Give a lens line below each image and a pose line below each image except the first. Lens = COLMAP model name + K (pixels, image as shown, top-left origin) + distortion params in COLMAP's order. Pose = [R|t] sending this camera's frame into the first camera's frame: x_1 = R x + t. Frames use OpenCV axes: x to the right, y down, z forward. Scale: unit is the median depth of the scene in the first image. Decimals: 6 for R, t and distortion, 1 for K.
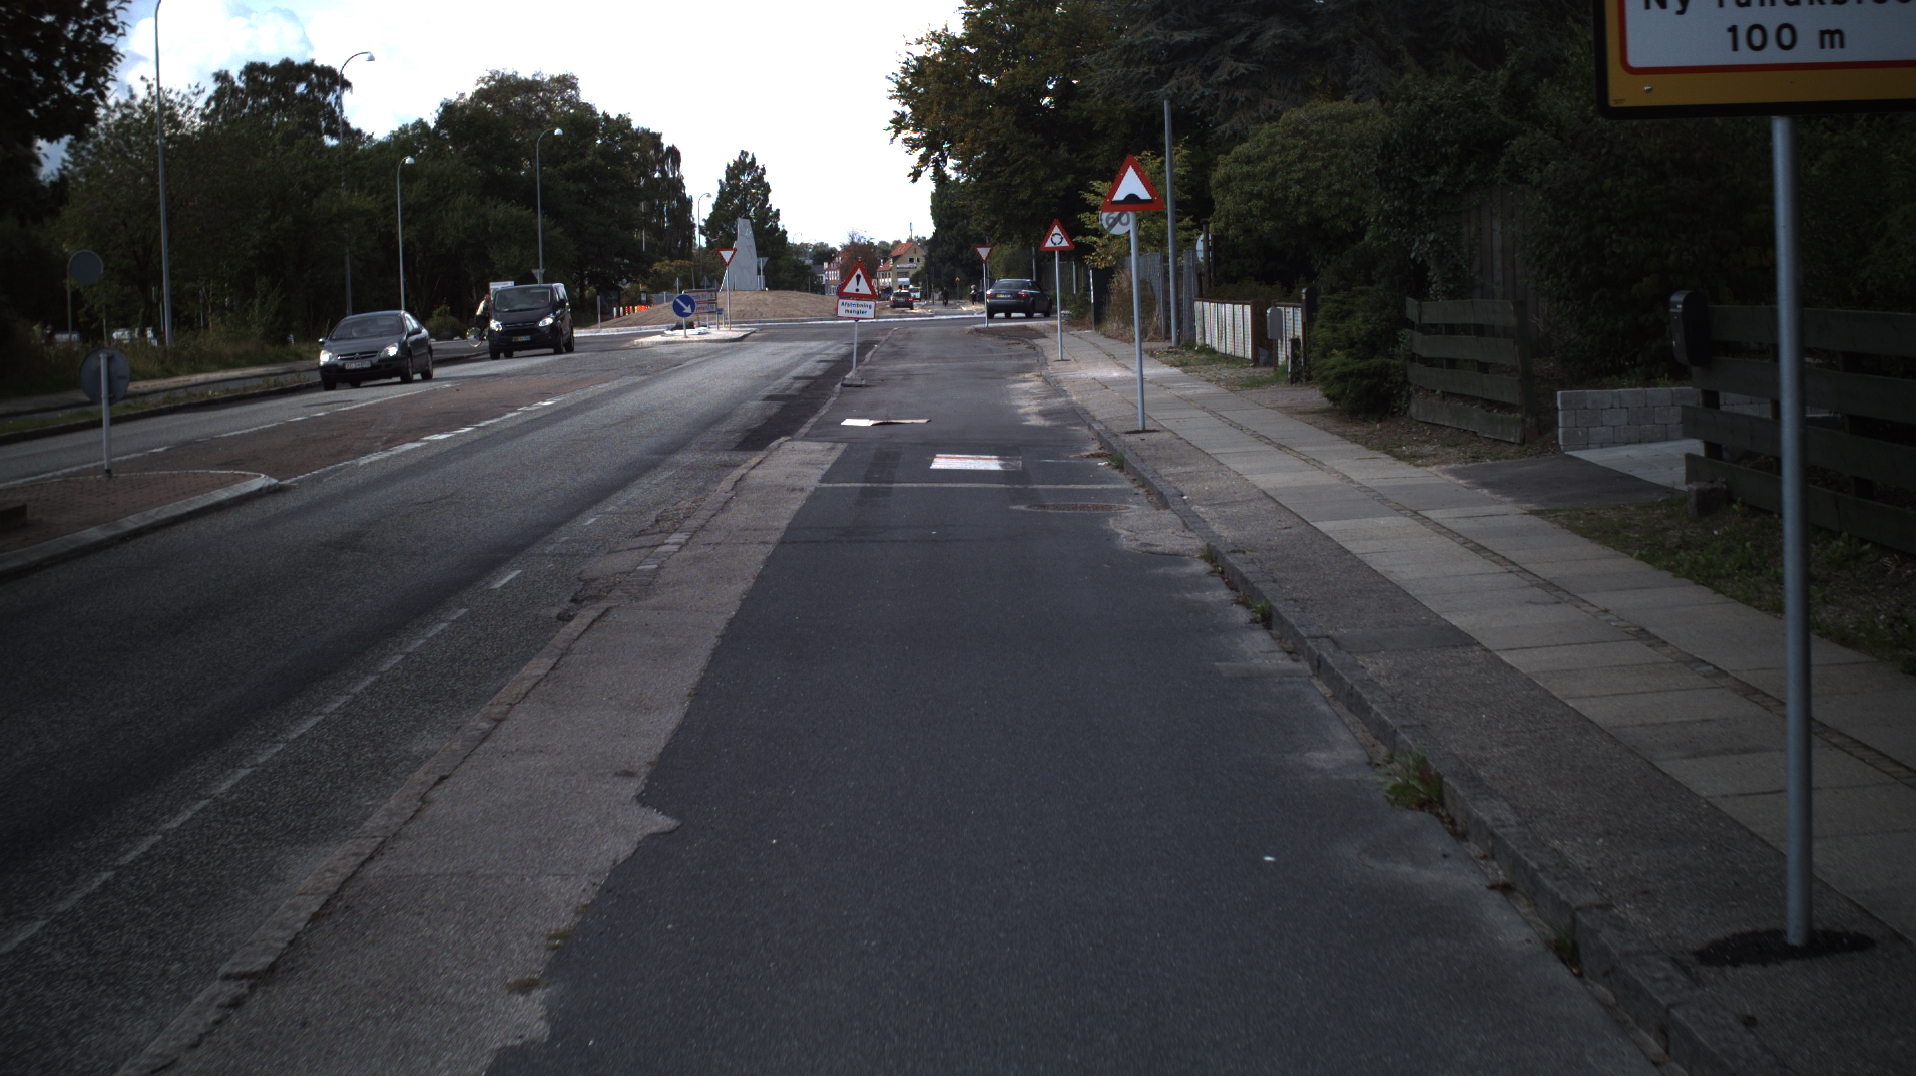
lens RADIAL K [[3336.1, 0, 958.0], [0, 3336.1, 538.0], [0, 0, 1]] dist [-0.227973, 0.069199]
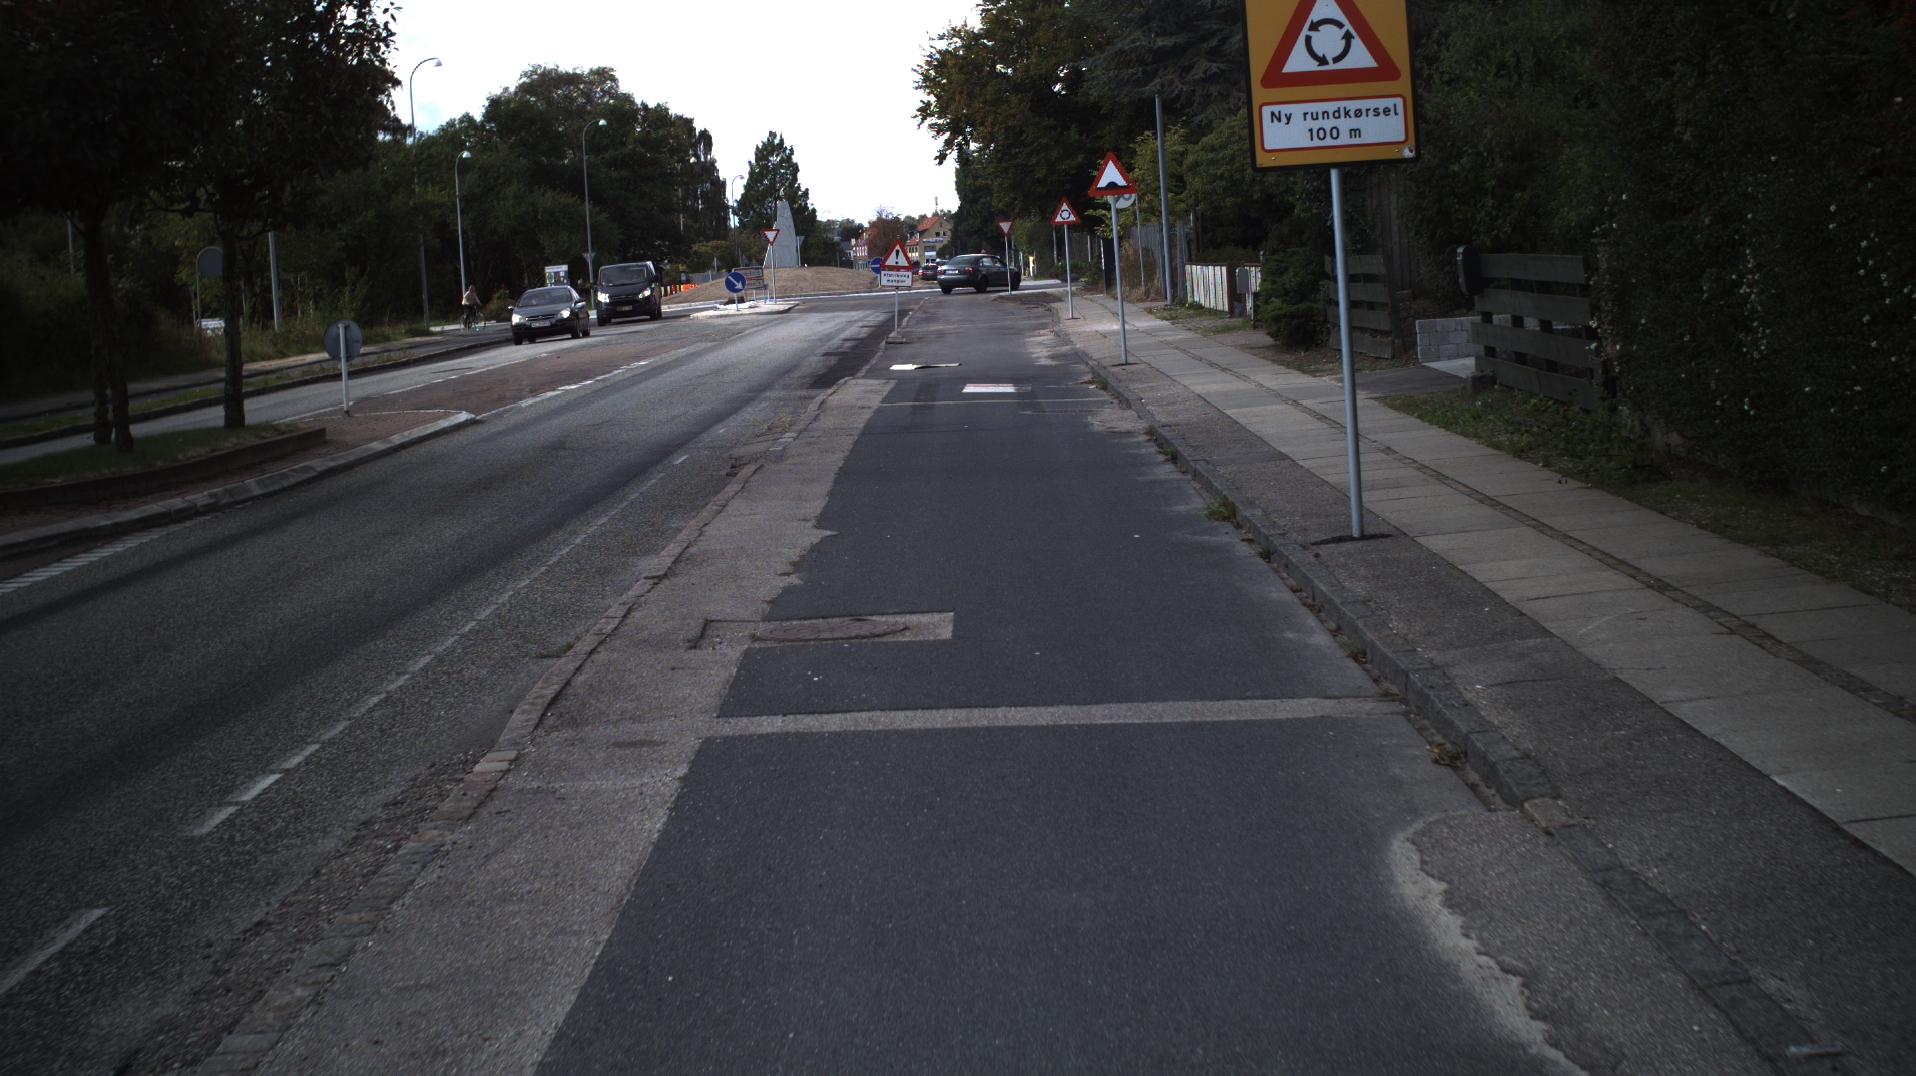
lens RADIAL K [[3336.1, 0, 958.0], [0, 3336.1, 538.0], [0, 0, 1]] dist [-0.227973, 0.069199]
pose [[0.999584, -0.026986, -0.010223, 0.000968], [0.027068, 0.999601, 0.008013, 0.012401], [0.010002, -0.008287, 0.999916, -0.158447]]
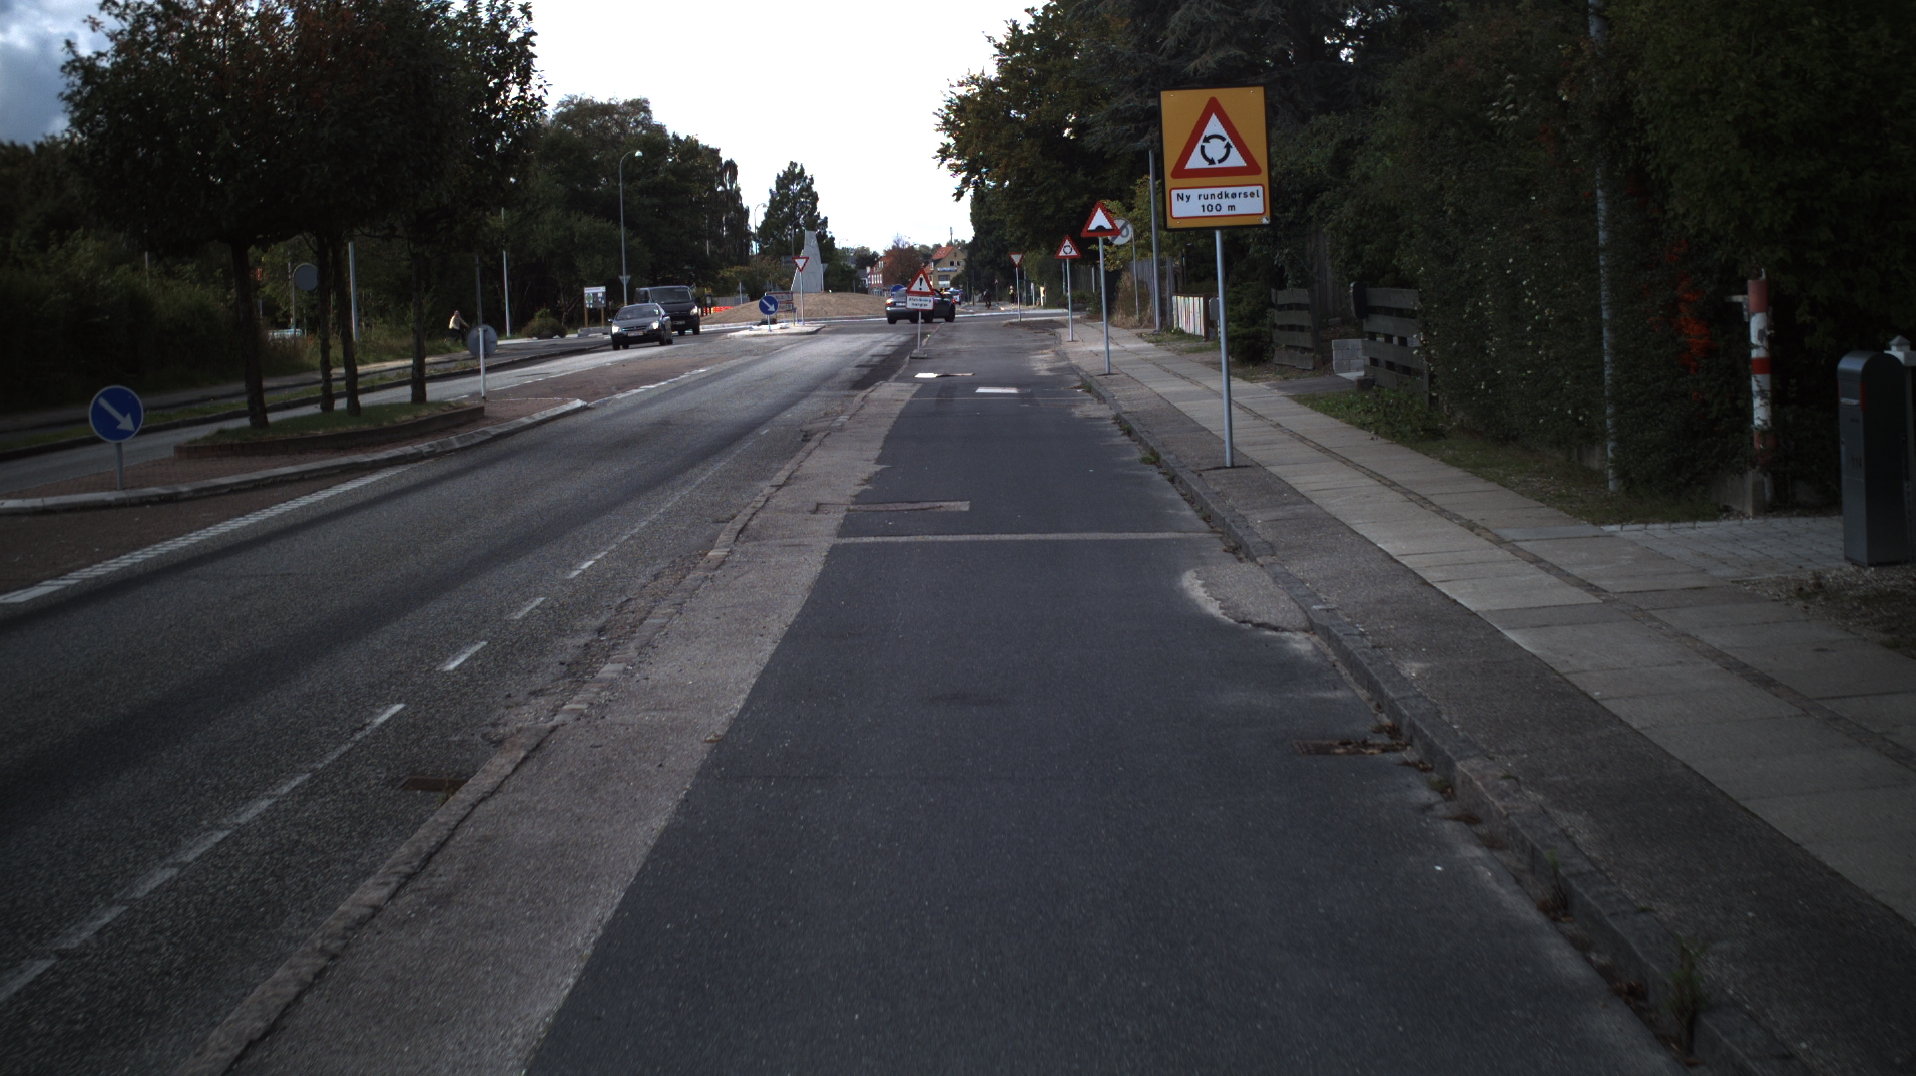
lens RADIAL K [[3336.1, 0, 958.0], [0, 3336.1, 538.0], [0, 0, 1]] dist [-0.227973, 0.069199]
pose [[0.999885, -0.008522, -0.012530, 0.001529], [0.008512, 0.999963, -0.000861, 0.025025], [0.012537, 0.000754, 0.999921, -0.317165]]
